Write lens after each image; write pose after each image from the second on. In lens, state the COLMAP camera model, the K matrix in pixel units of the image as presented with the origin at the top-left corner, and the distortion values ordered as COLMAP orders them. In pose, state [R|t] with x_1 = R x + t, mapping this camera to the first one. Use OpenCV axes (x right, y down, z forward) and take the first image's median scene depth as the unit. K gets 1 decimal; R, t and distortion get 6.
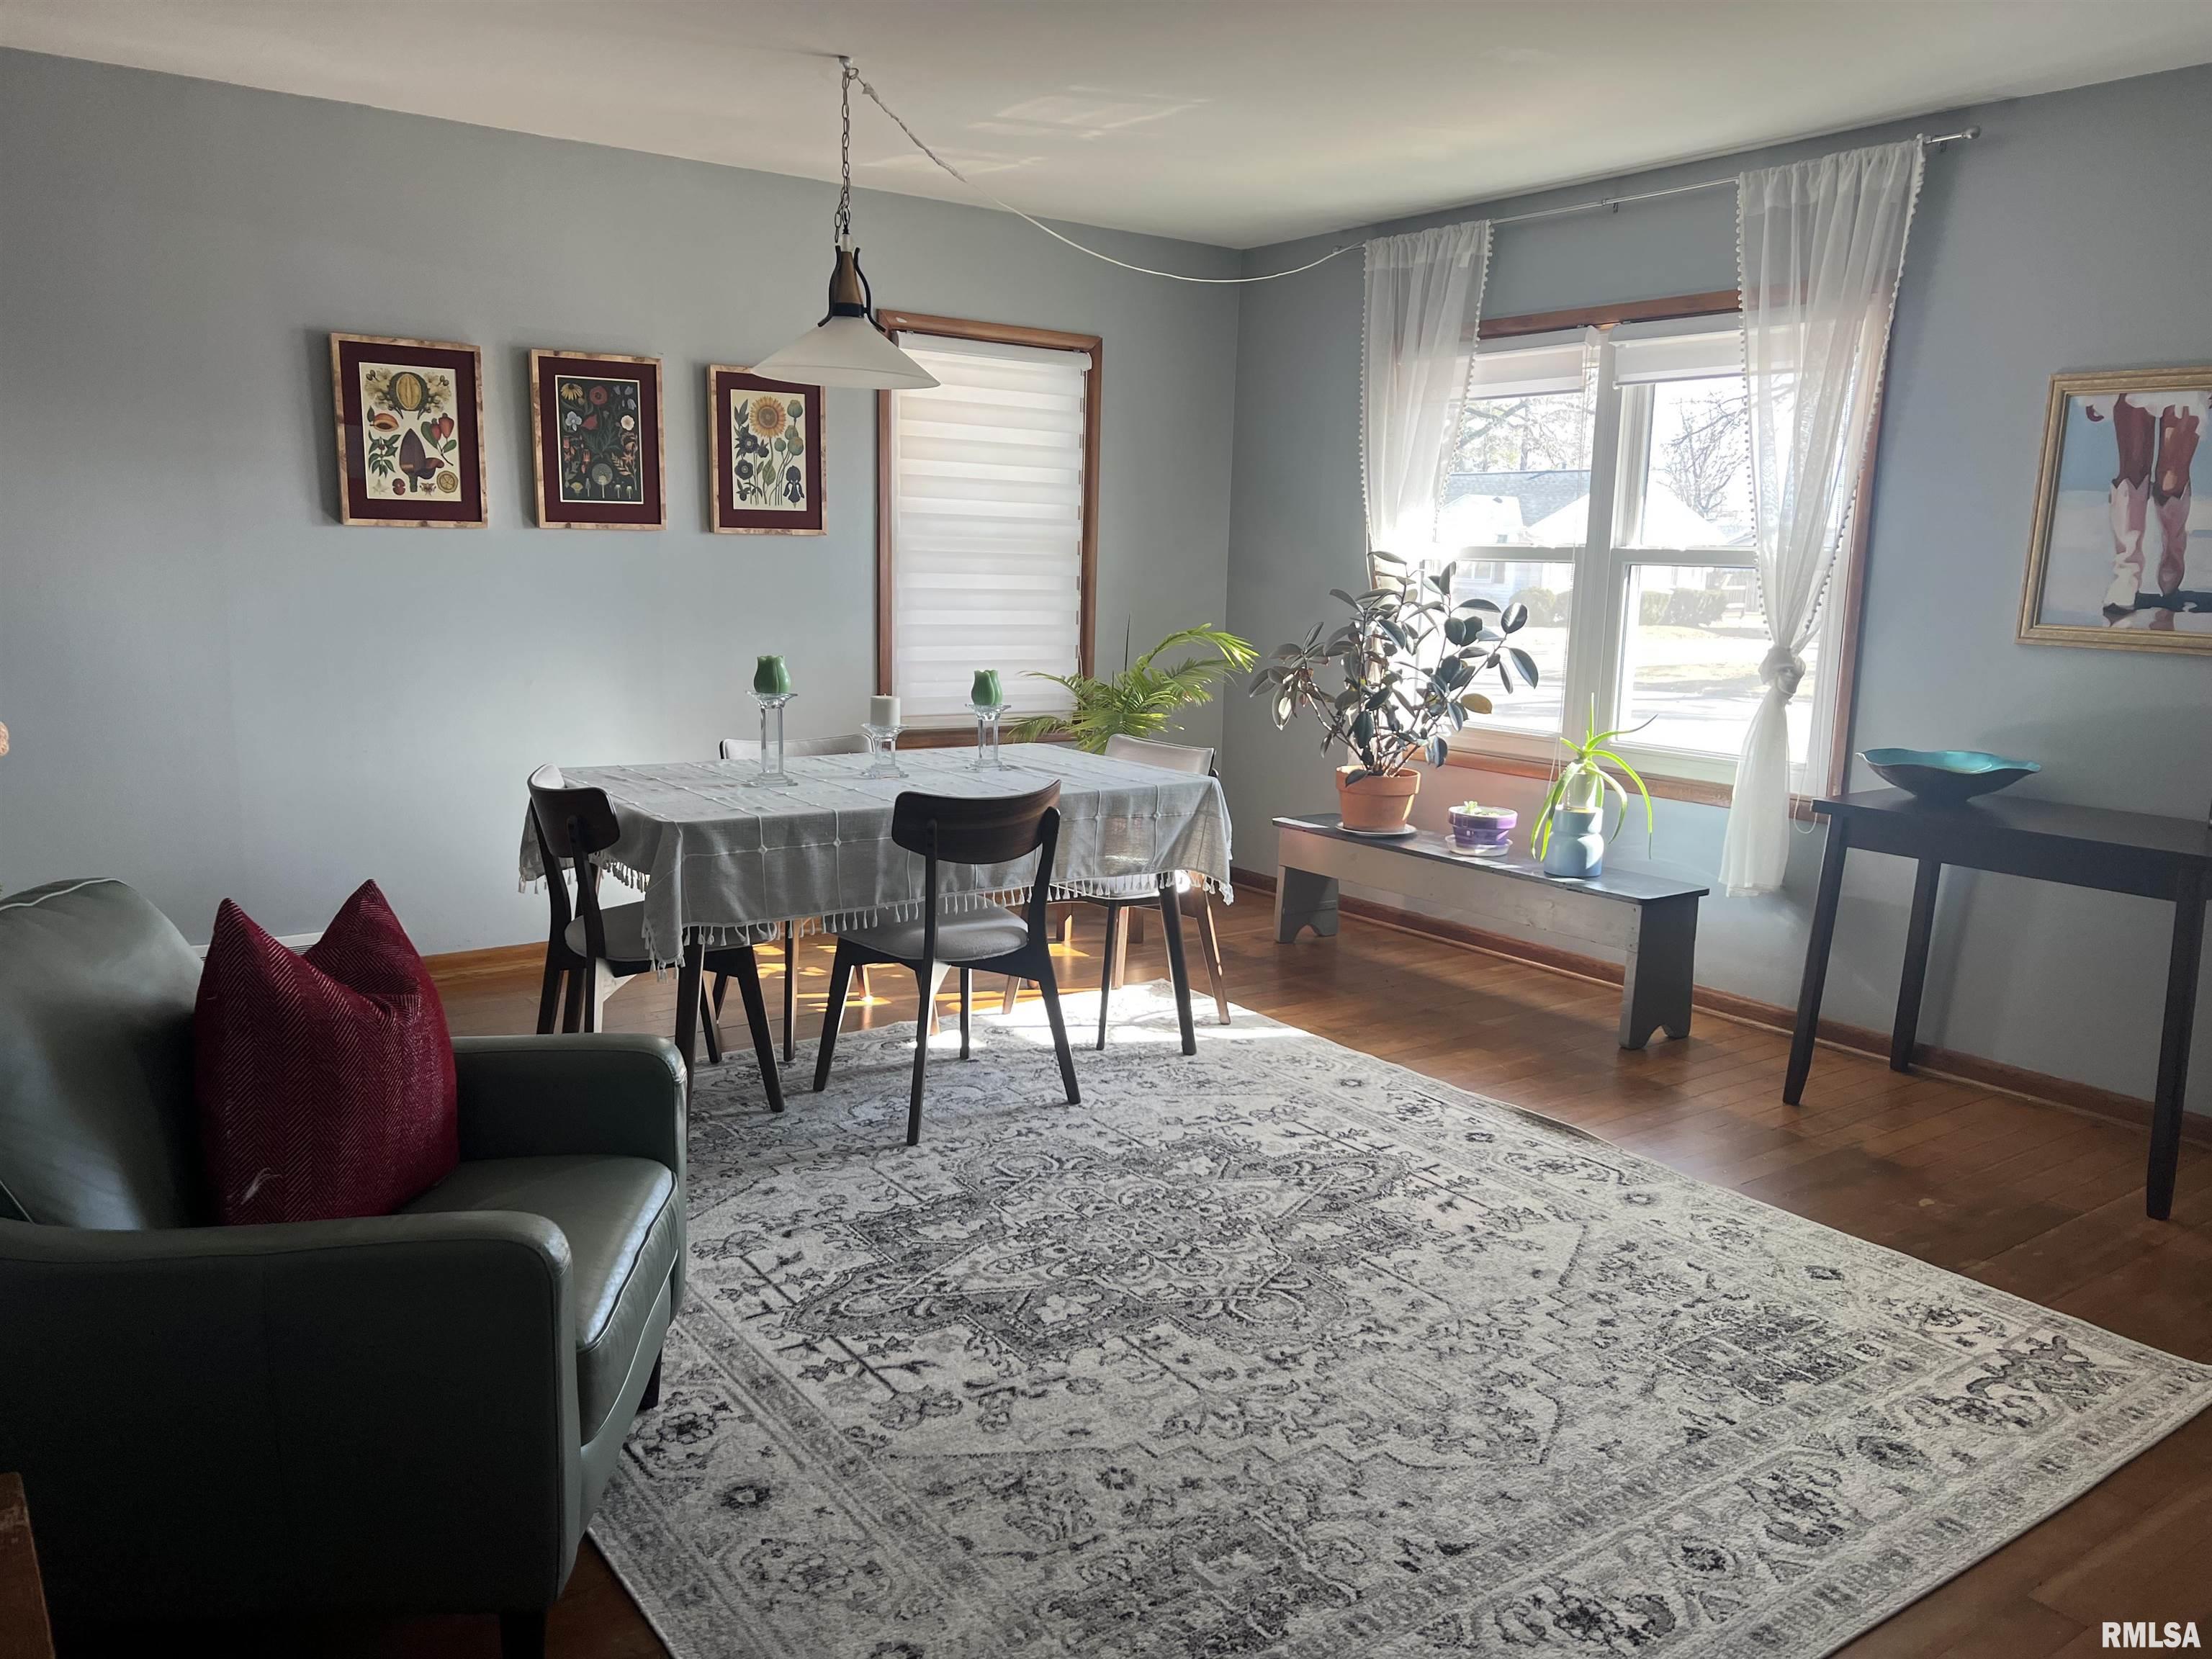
lens RADIAL K [[1670.1, 0, 1101.6], [0, 1670.1, 831.4], [0, 0, 1]] dist [0.063995, -0.070836]
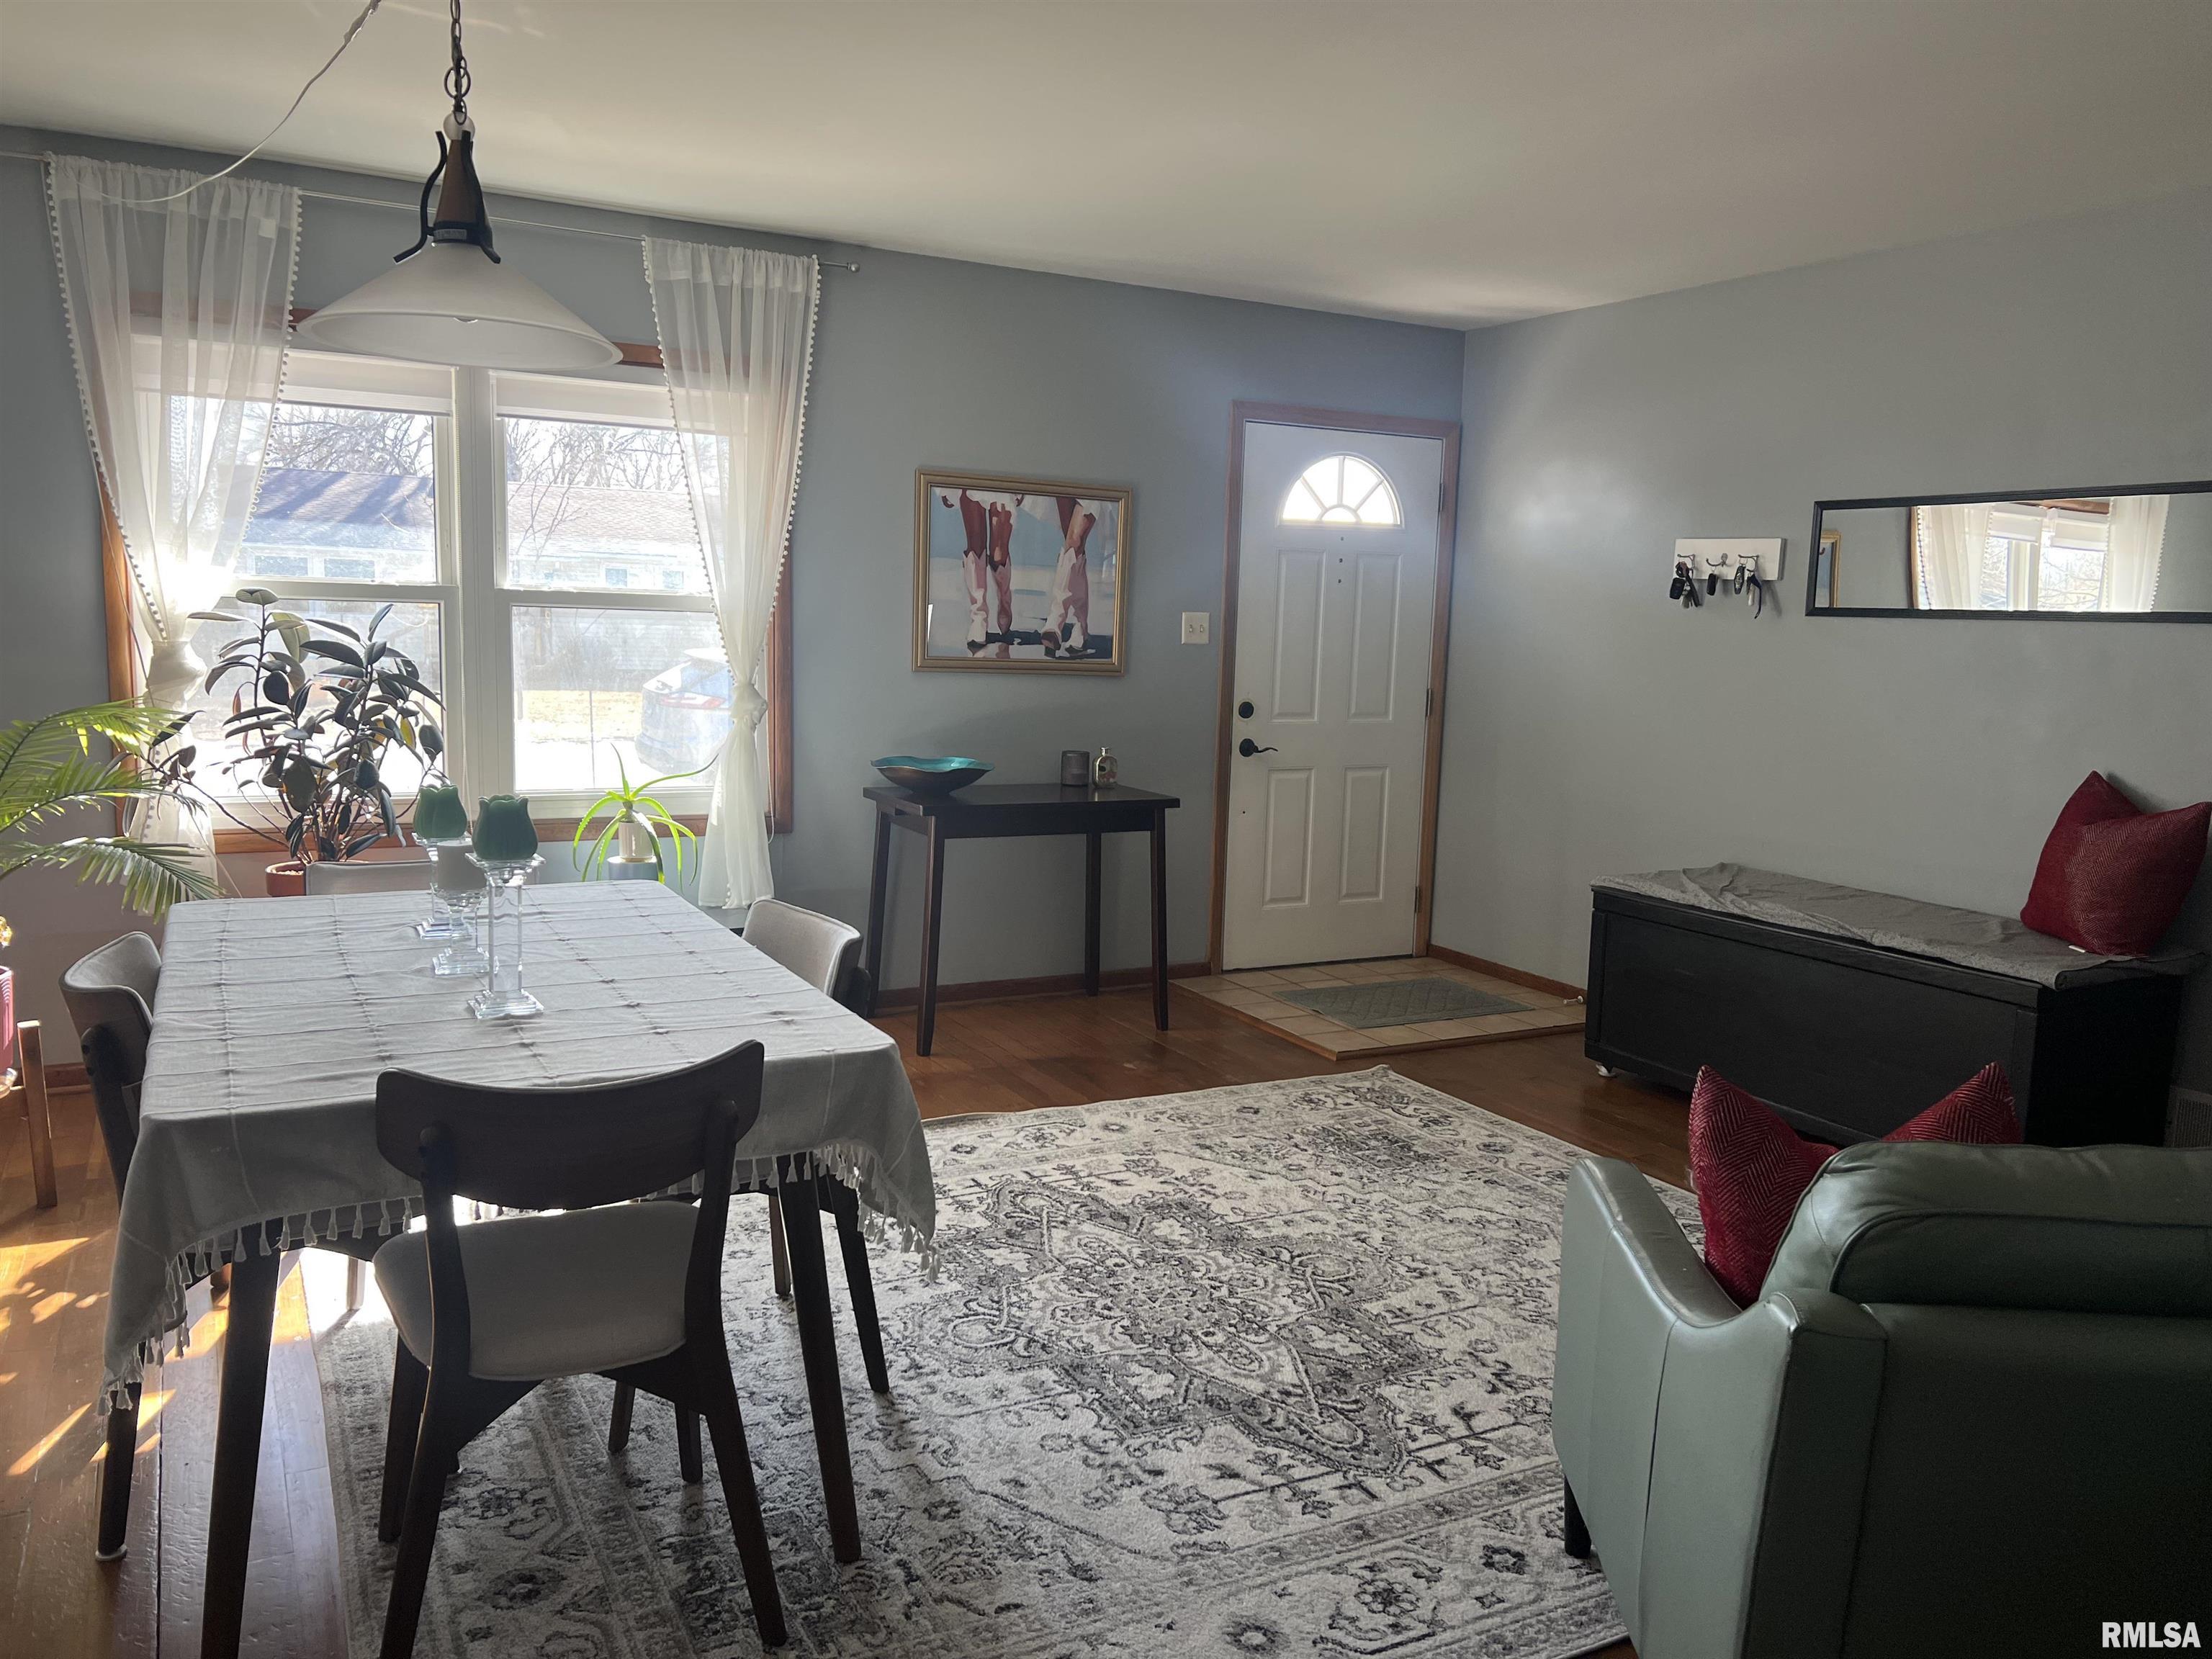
lens RADIAL K [[1670.1, 0, 1103.8], [0, 1670.1, 845.8], [0, 0, 1]] dist [0.063995, -0.070836]
pose [[0.125491, -0.157926, 0.979444, -1.047954], [0.138999, 0.980310, 0.140256, -0.197838], [-0.982309, 0.118541, 0.144972, 0.961906]]
